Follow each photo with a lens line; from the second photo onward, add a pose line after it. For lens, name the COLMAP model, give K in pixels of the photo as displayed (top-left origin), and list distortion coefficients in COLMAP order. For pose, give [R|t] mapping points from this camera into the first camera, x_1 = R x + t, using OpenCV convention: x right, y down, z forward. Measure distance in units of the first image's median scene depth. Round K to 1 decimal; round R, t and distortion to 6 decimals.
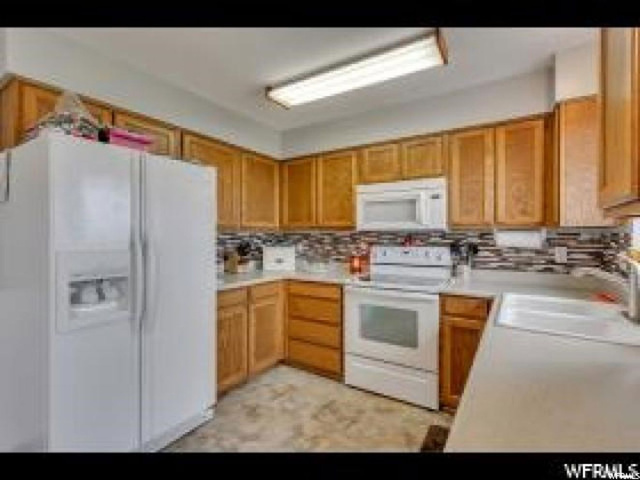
lens RADIAL K [[302.2, 0, 321.7], [0, 302.2, 240.1], [0, 0, 1]] dist [-0.004464, 0.000359]
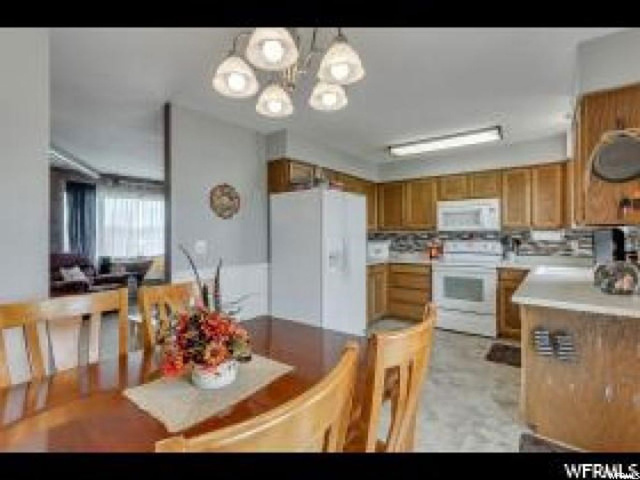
lens RADIAL K [[302.2, 0, 318.9], [0, 302.2, 237.3], [0, 0, 1]] dist [-0.004464, 0.000359]
pose [[0.995949, -0.005137, -0.089770, -0.383829], [0.004926, 0.999985, -0.002564, 0.002713], [0.089781, 0.002112, 0.995959, -0.656791]]
